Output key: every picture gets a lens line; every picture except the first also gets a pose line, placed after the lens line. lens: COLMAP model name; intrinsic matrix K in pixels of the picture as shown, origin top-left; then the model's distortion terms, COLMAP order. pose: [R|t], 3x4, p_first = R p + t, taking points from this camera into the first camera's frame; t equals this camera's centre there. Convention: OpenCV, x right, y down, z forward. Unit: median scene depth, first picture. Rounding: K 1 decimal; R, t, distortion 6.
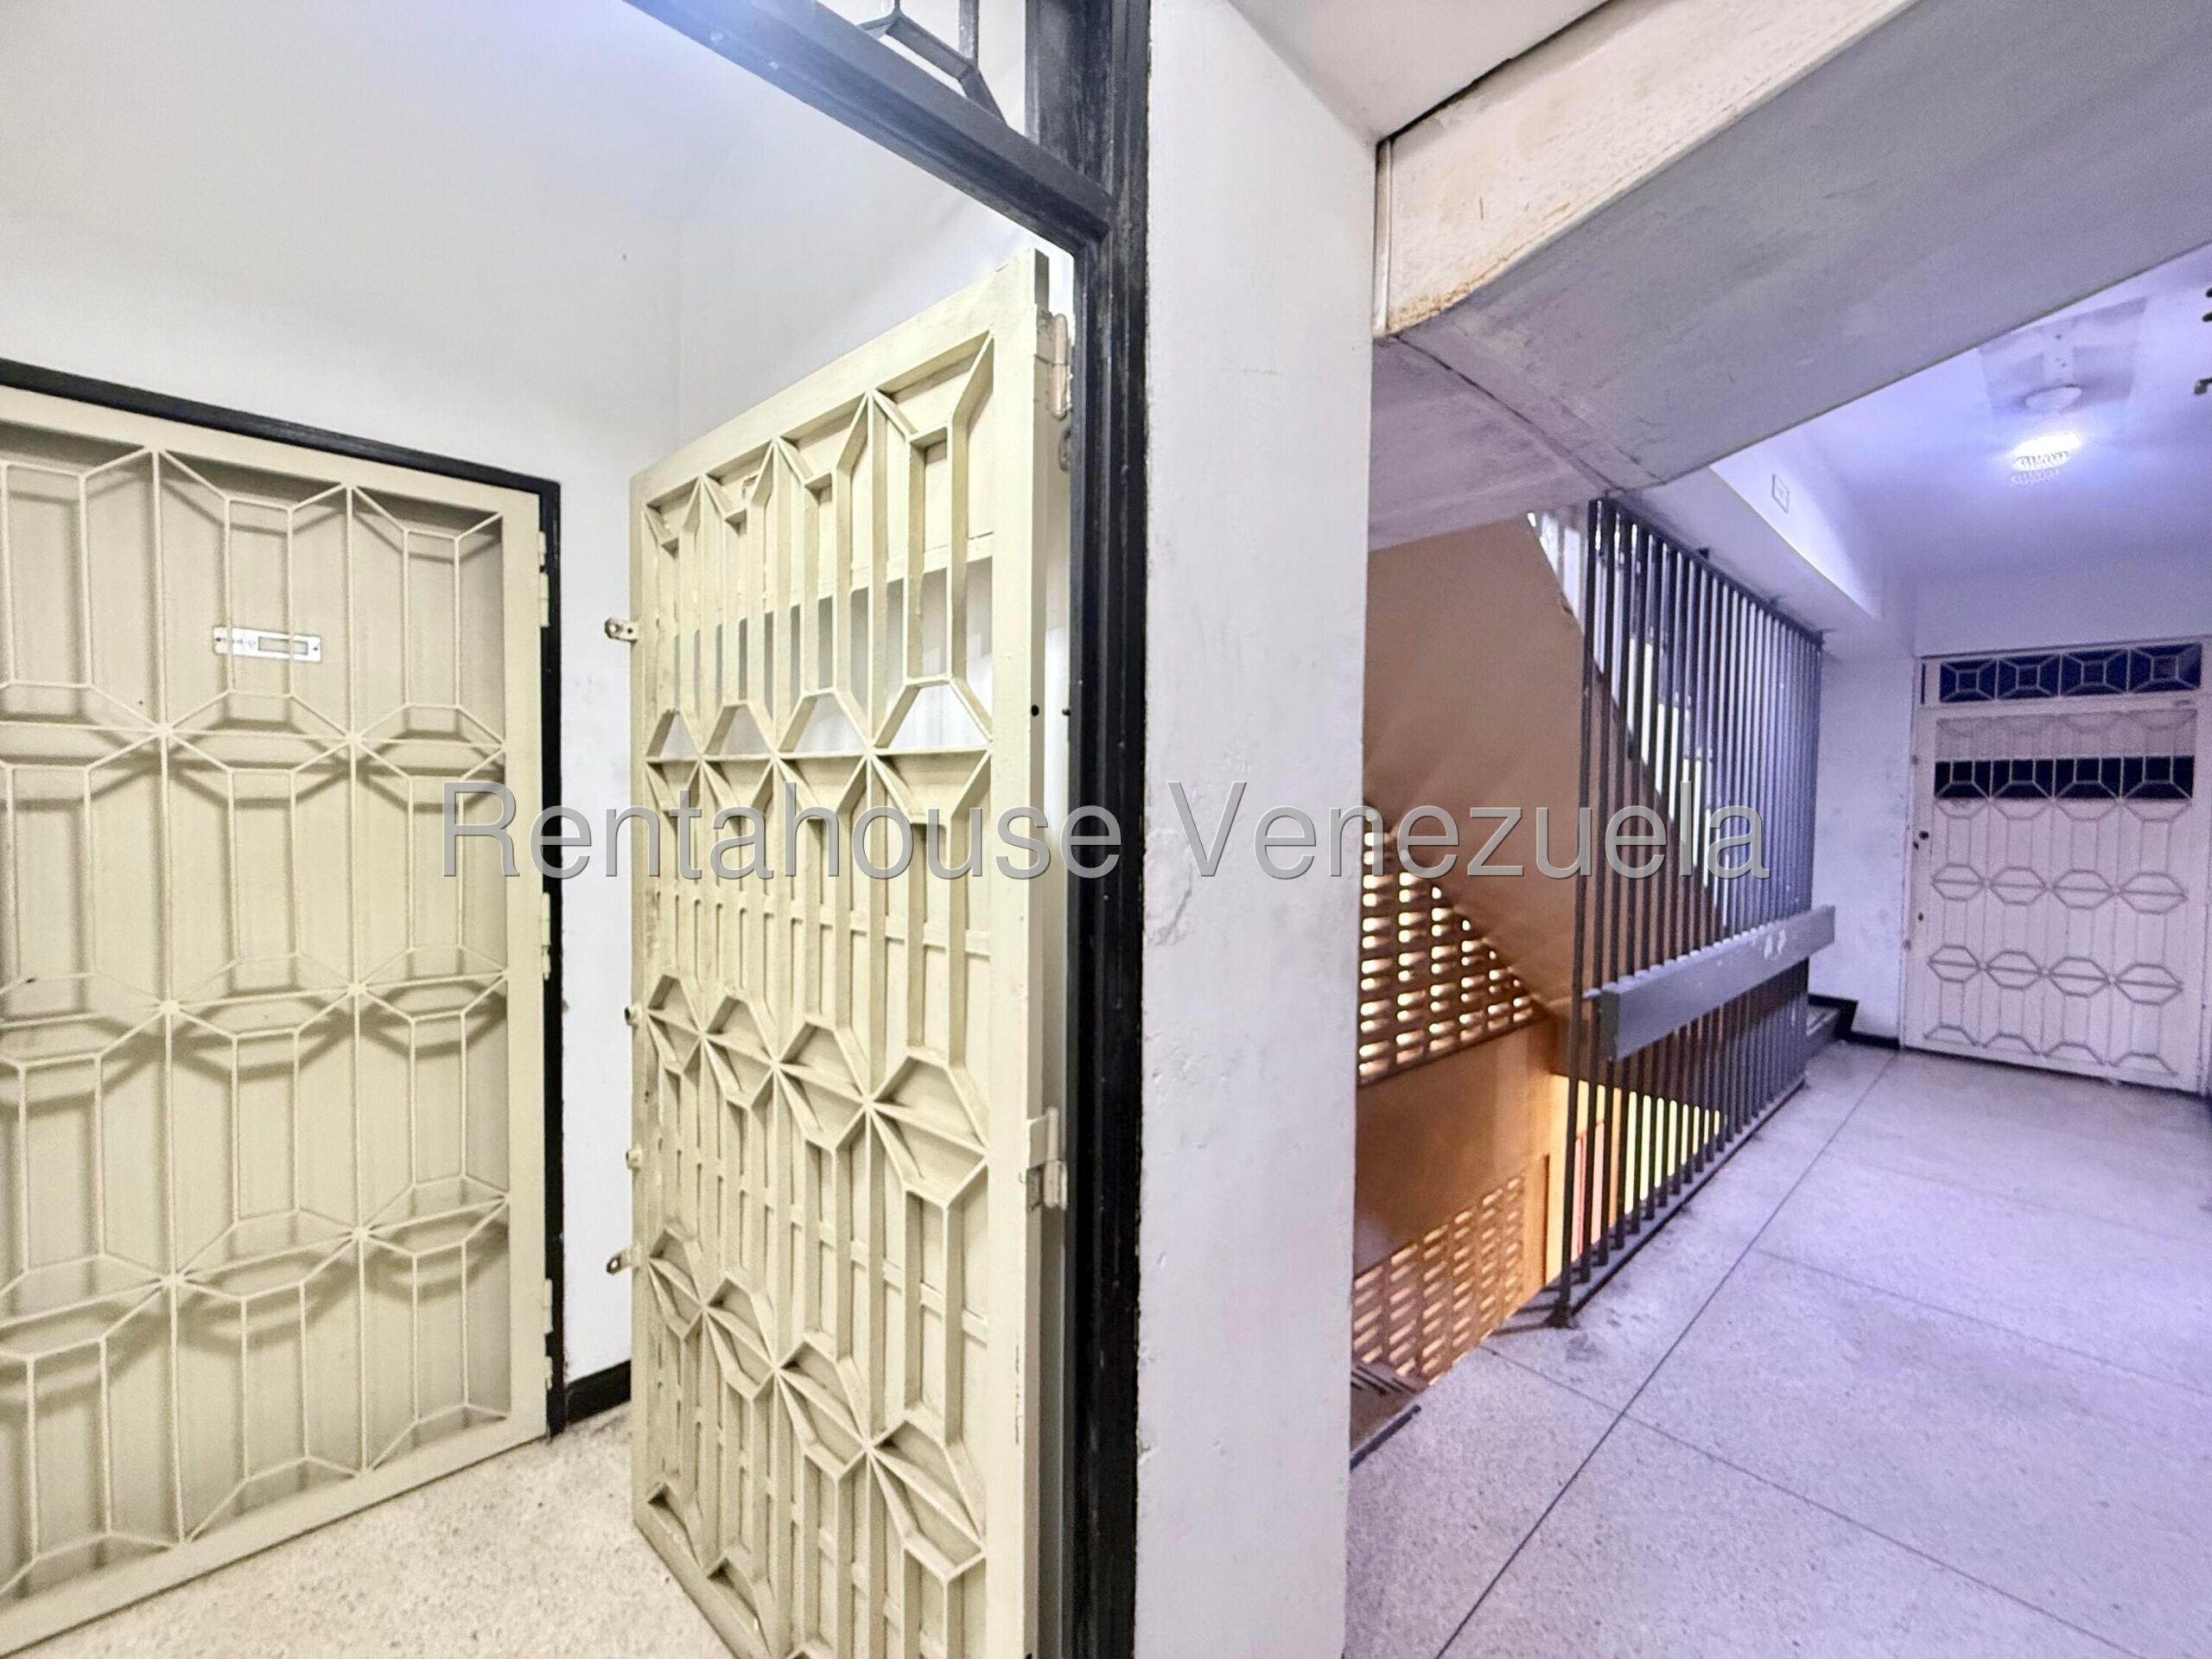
lens RADIAL K [[884.7, 0, 1099.9], [0, 884.7, 827.0], [0, 0, 1]] dist [-0.001226, 0.000177]
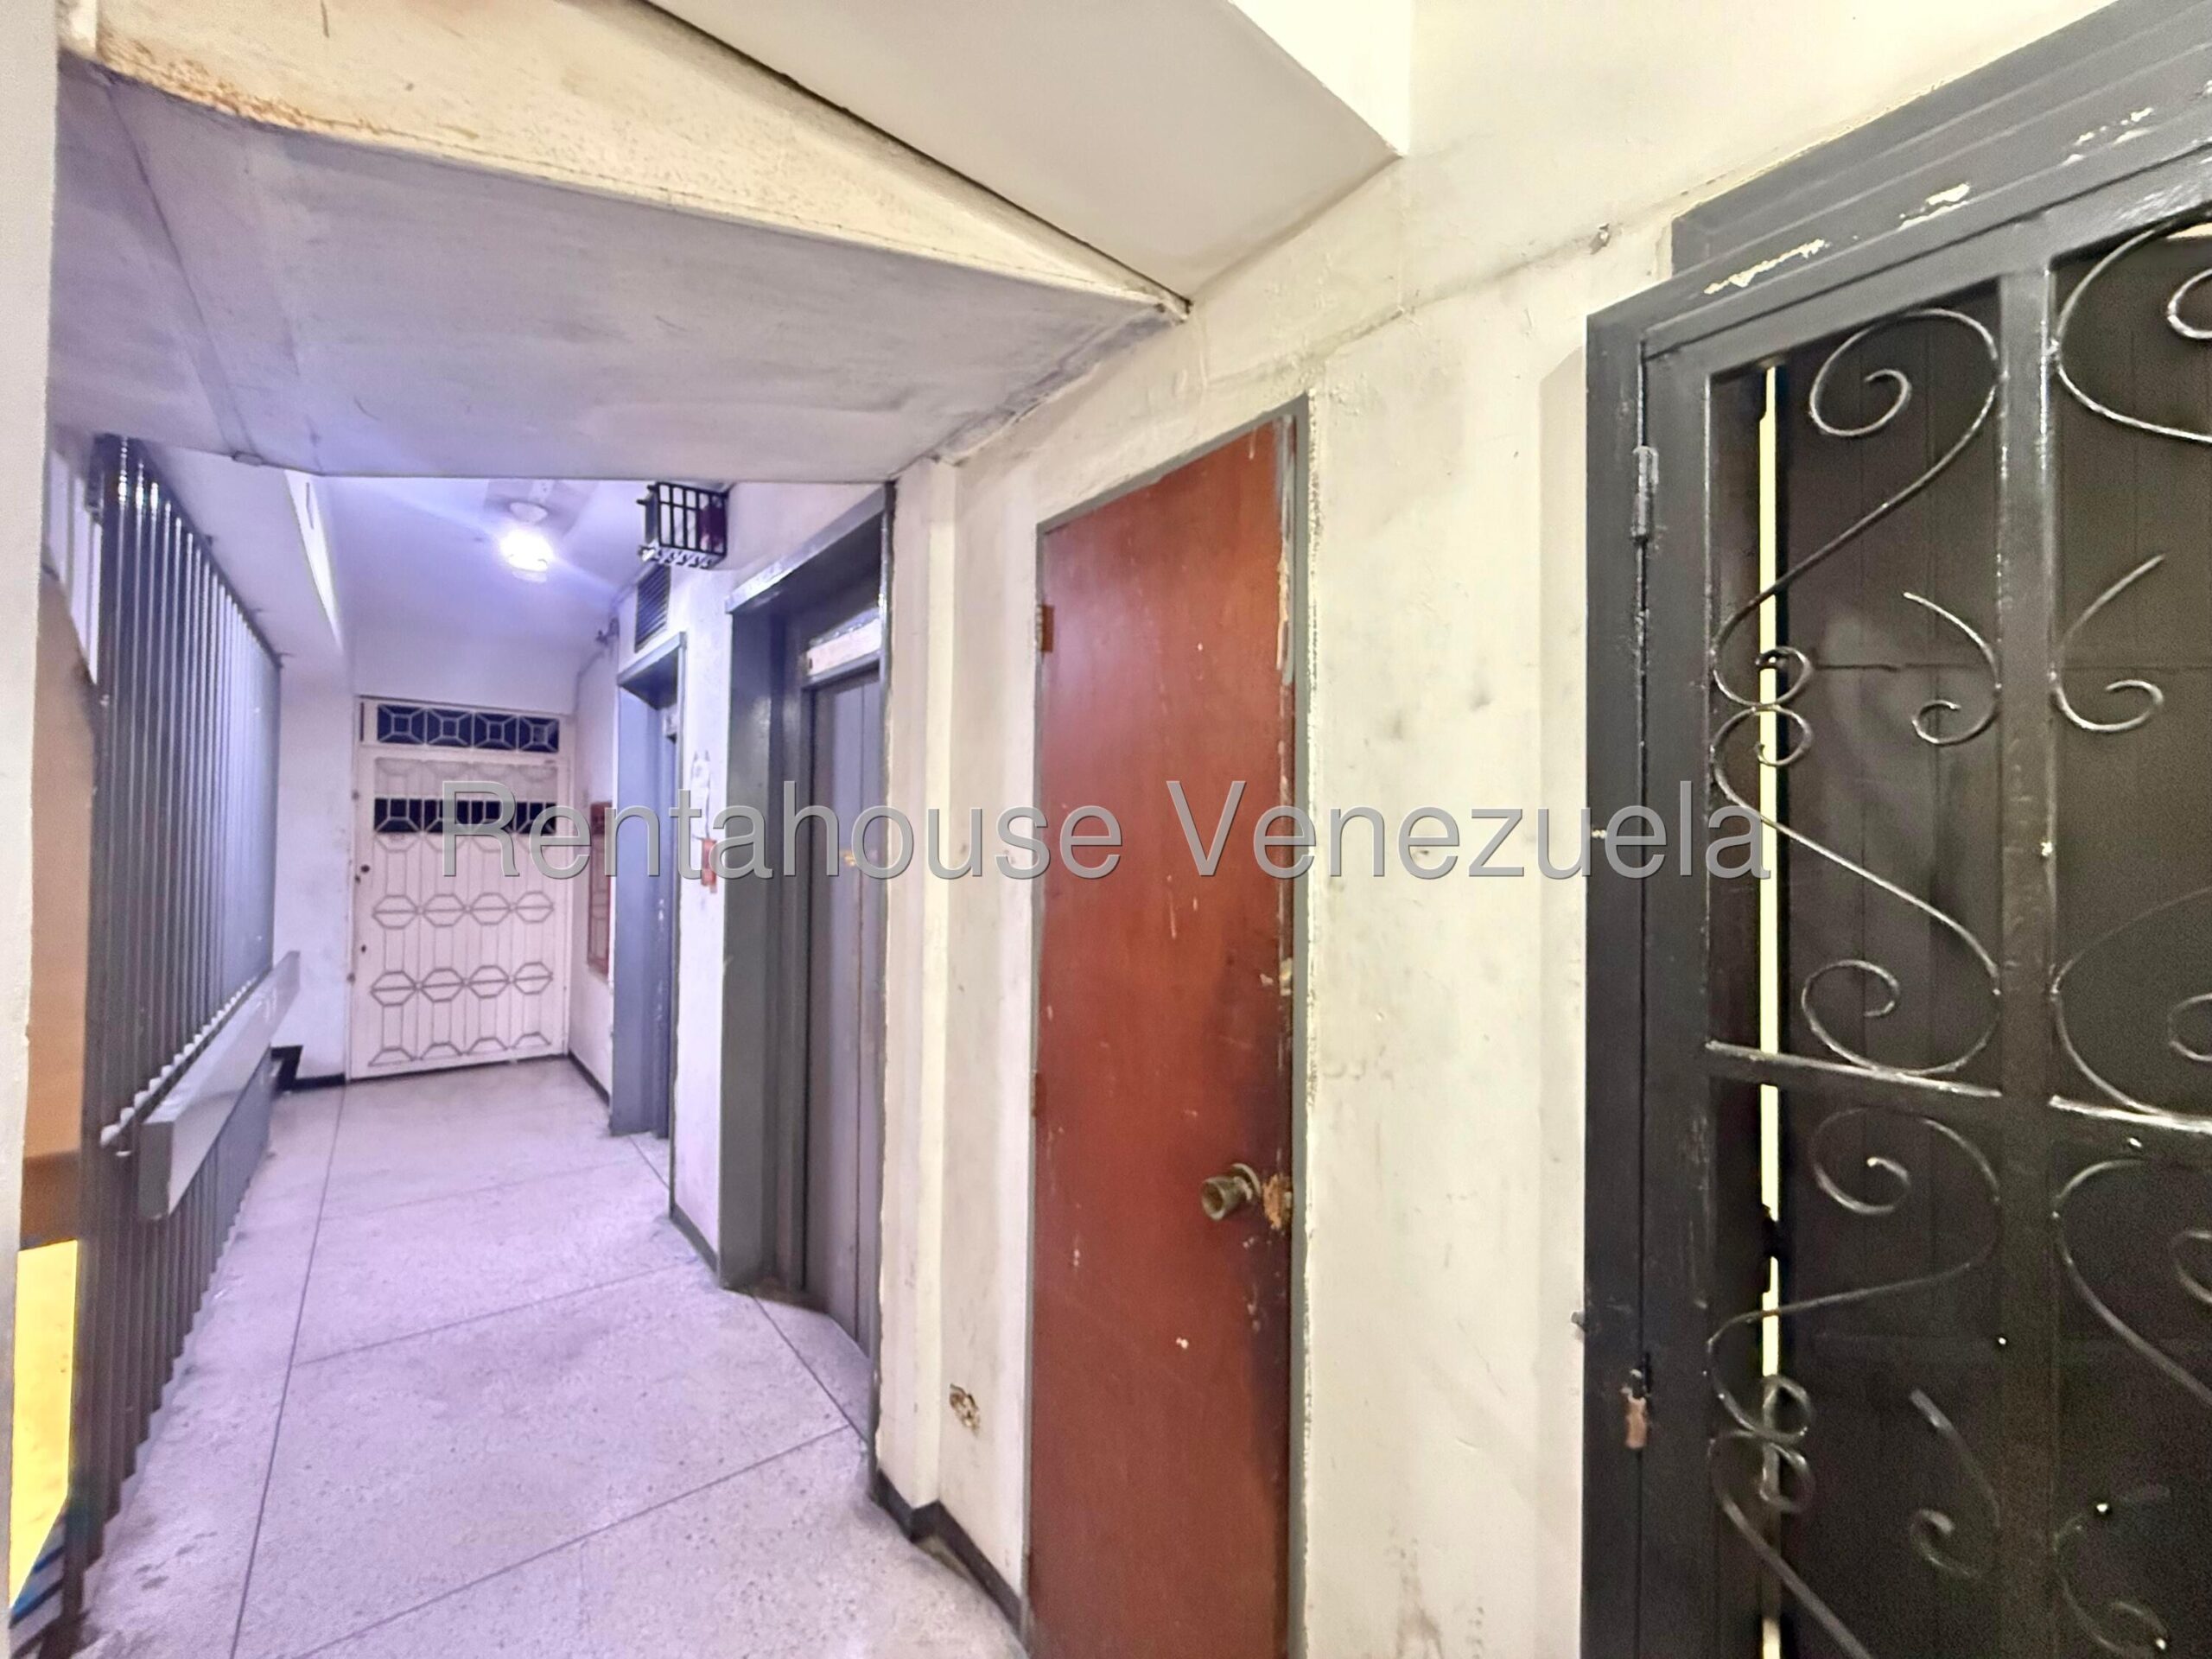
lens RADIAL K [[884.7, 0, 1099.9], [0, 884.7, 827.0], [0, 0, 1]] dist [-0.001226, 0.000177]
pose [[0.063021, 0.004847, 0.998000, -0.045265], [0.021207, 0.999756, -0.006194, -0.016391], [-0.997787, 0.021555, 0.062902, 0.088232]]
